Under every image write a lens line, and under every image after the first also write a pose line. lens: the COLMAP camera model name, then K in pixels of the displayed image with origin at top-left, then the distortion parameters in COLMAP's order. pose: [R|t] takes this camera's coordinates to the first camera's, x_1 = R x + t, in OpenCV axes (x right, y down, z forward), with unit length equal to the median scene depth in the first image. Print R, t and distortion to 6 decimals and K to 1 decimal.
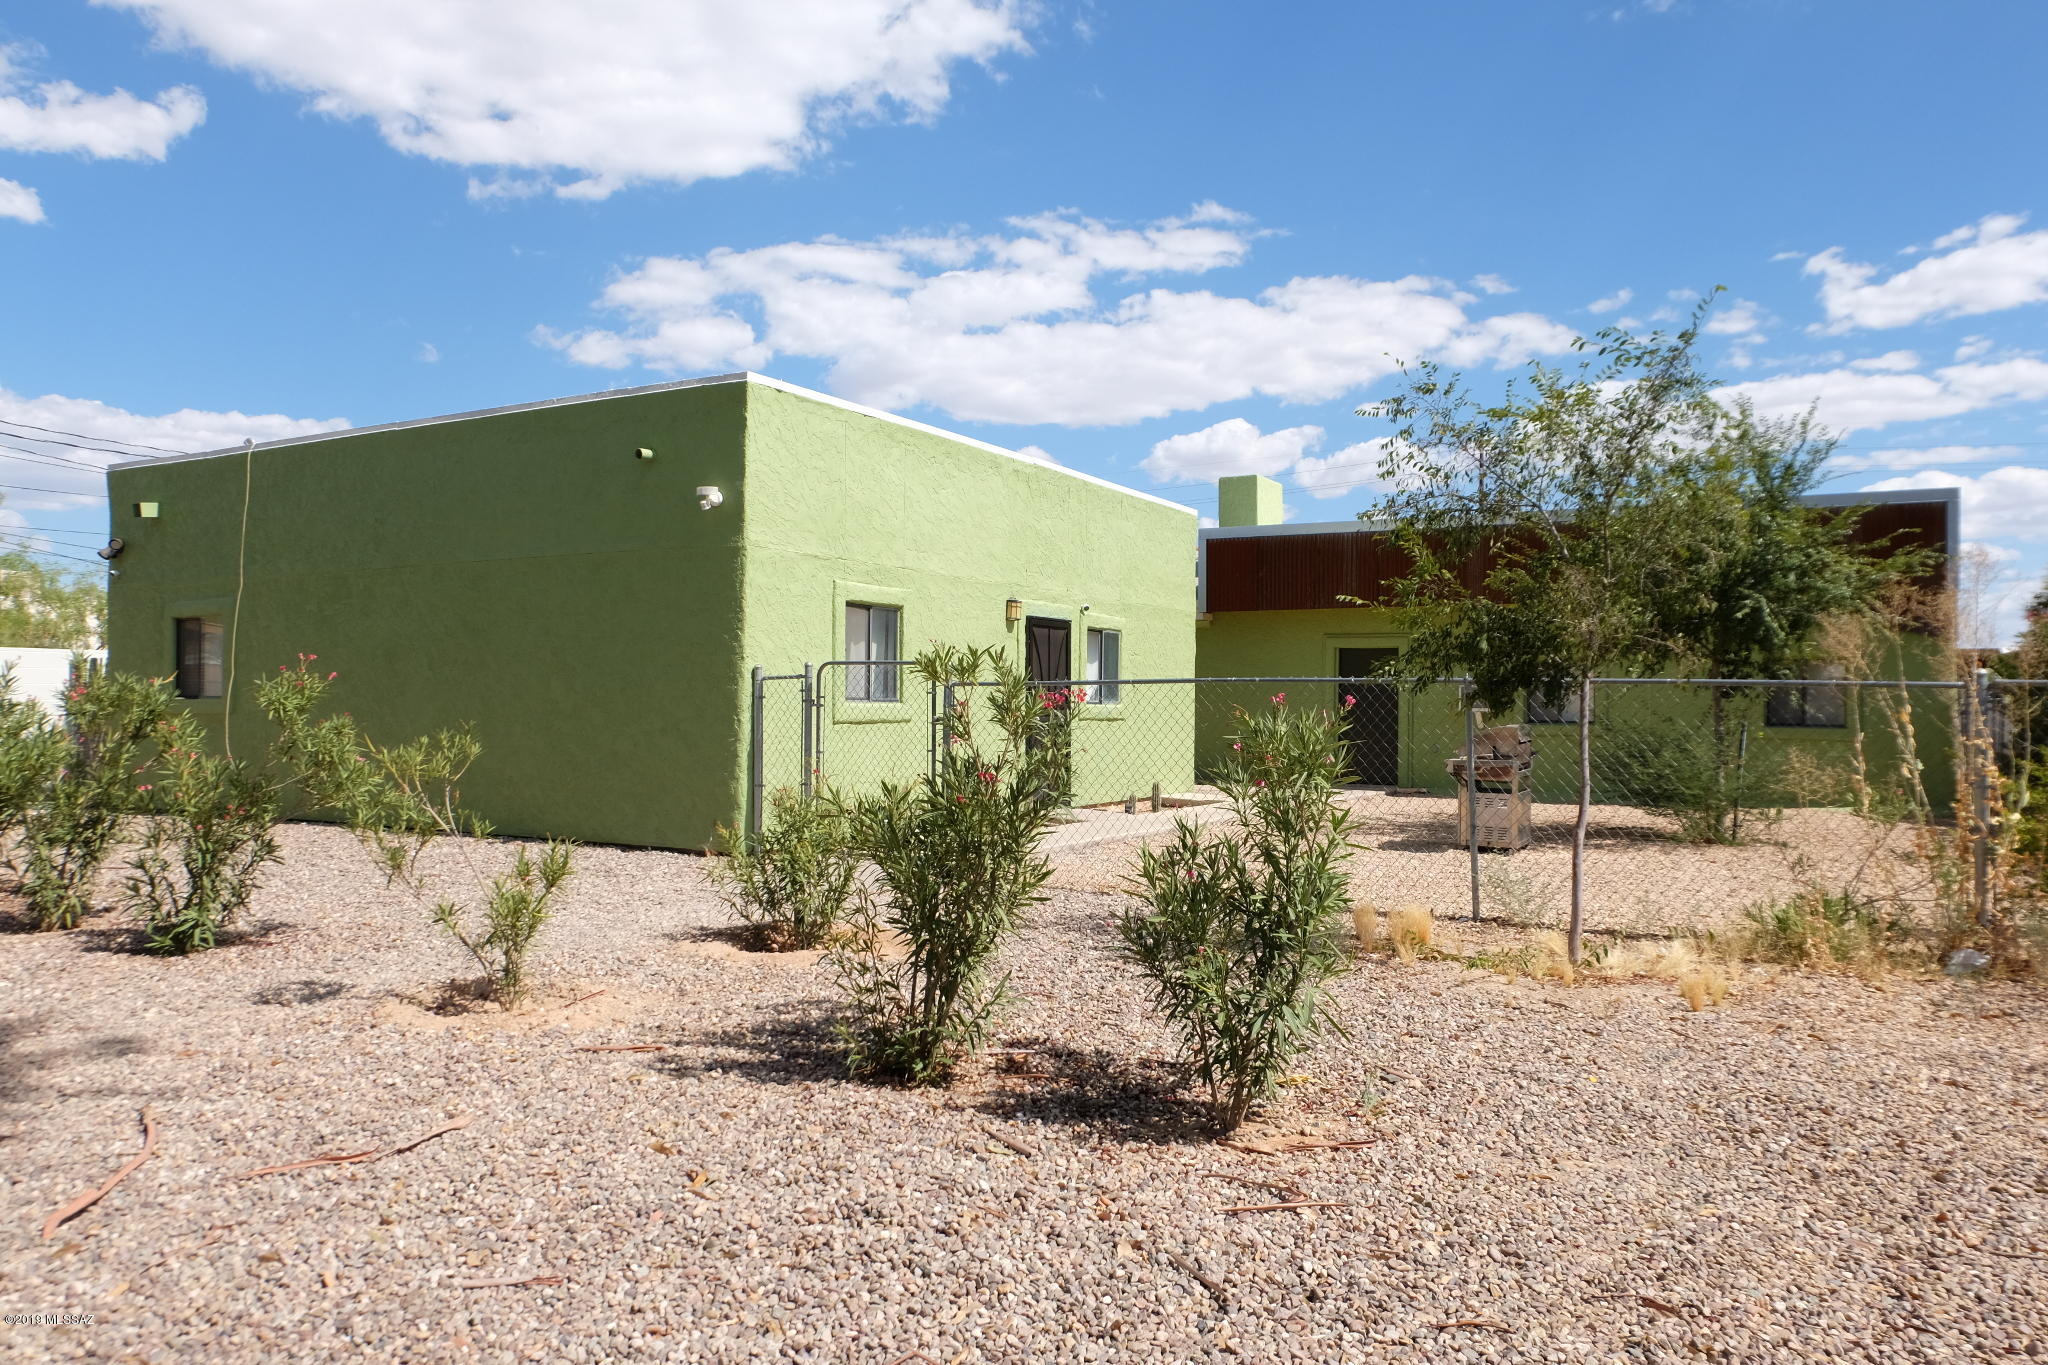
lens RADIAL K [[1399.6, 0, 1024.0], [0, 1399.6, 682.5], [0, 0, 1]] dist [0.031442, -0.000412]
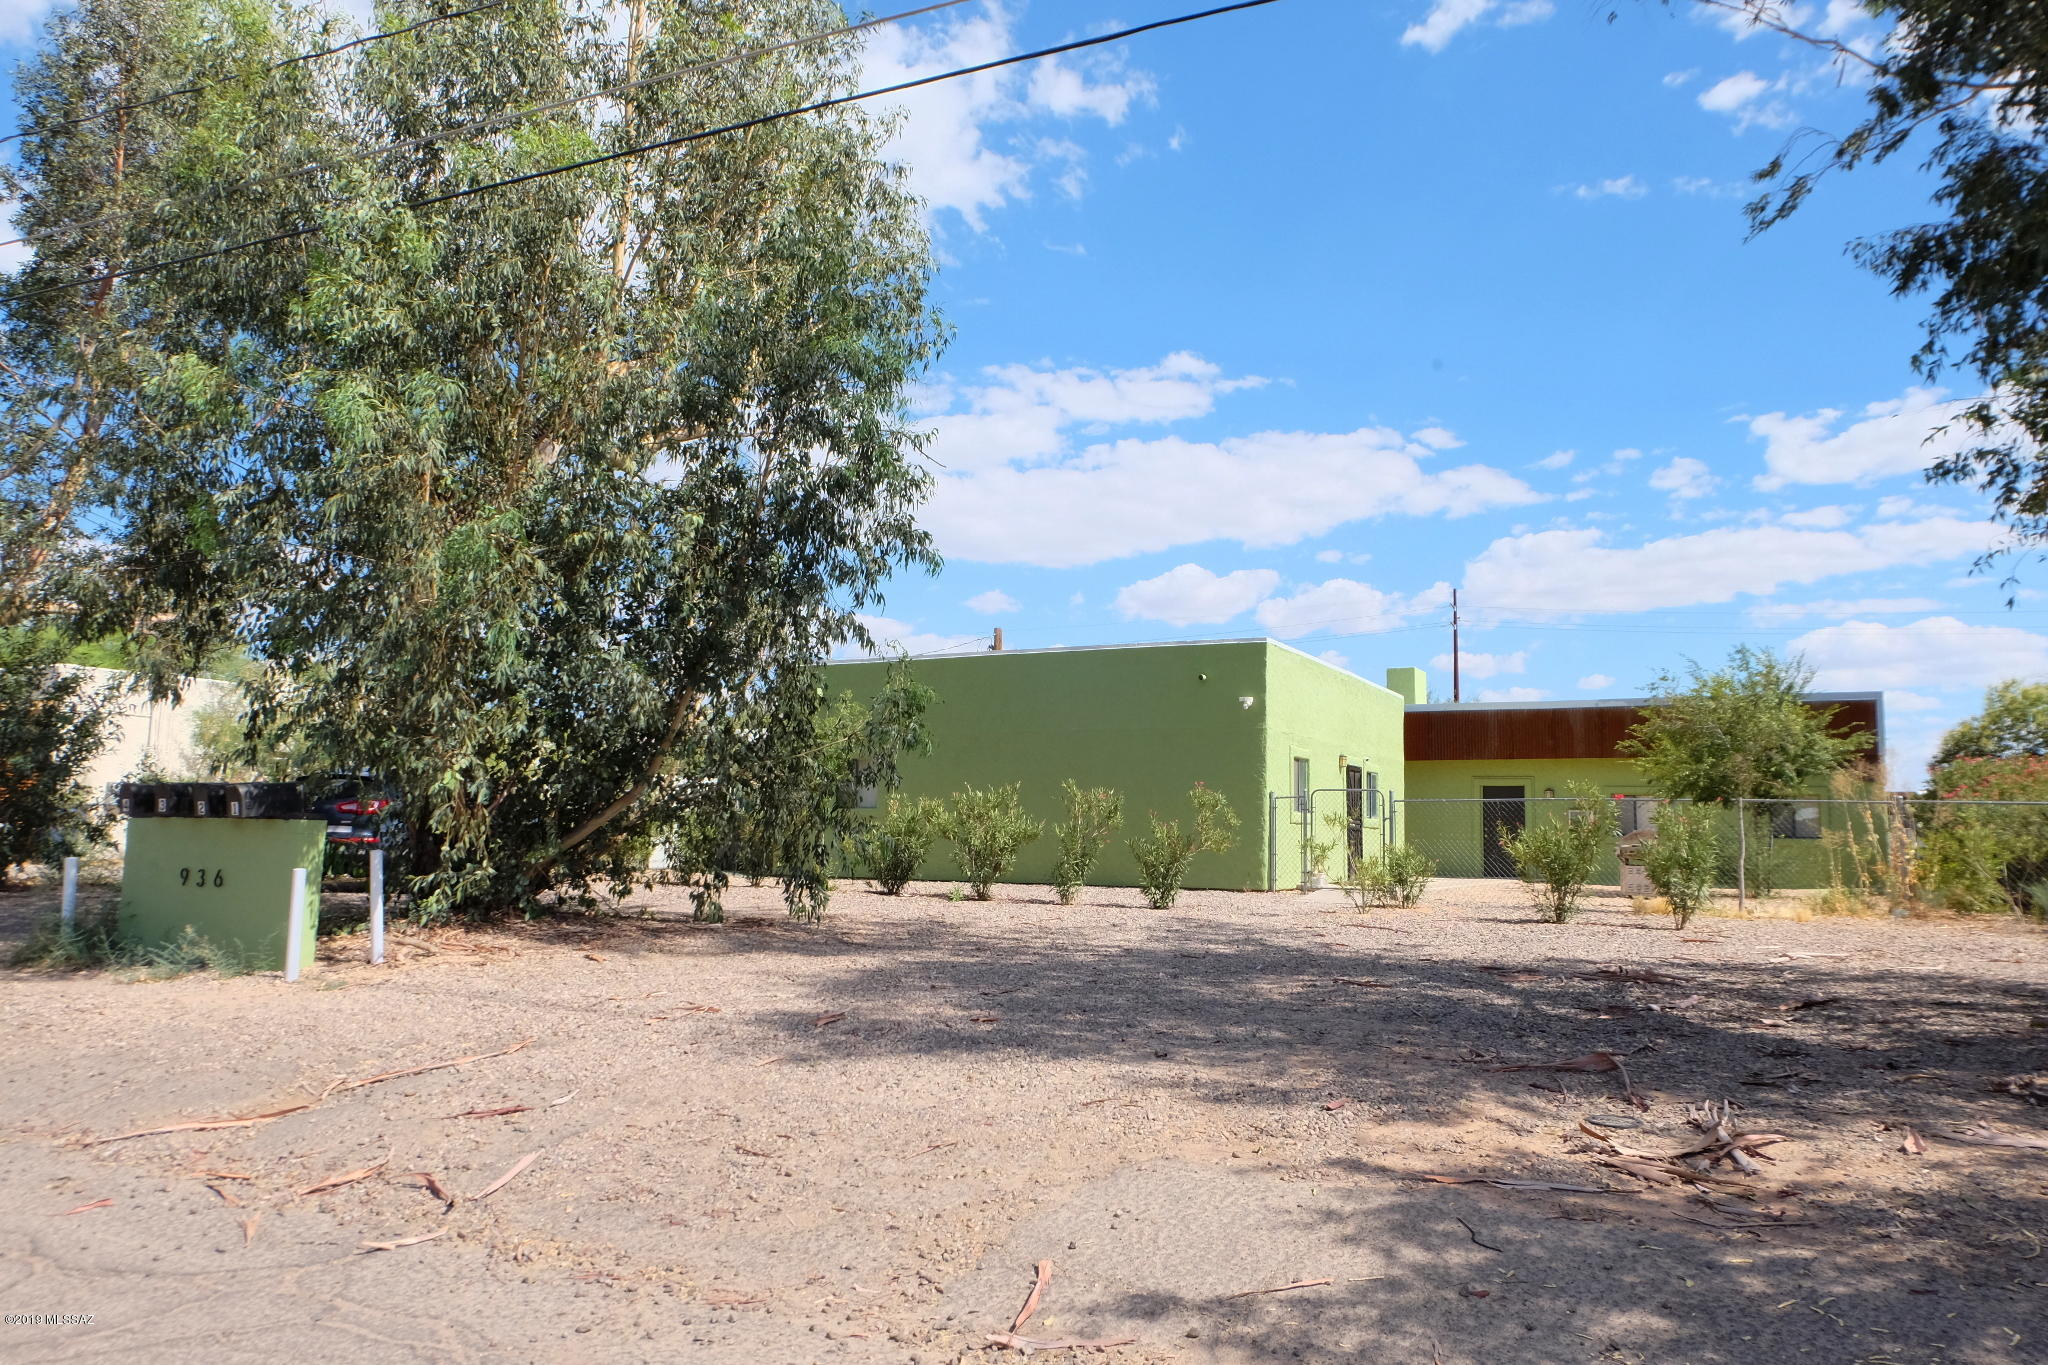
lens RADIAL K [[1423.9, 0, 1024.0], [0, 1423.9, 682.5], [0, 0, 1]] dist [0.001932, 0.001328]
pose [[0.999372, 0.011965, 0.033340, -0.425300], [-0.008685, 0.995263, -0.096829, 0.022789], [-0.034340, 0.096478, 0.994743, -0.660553]]
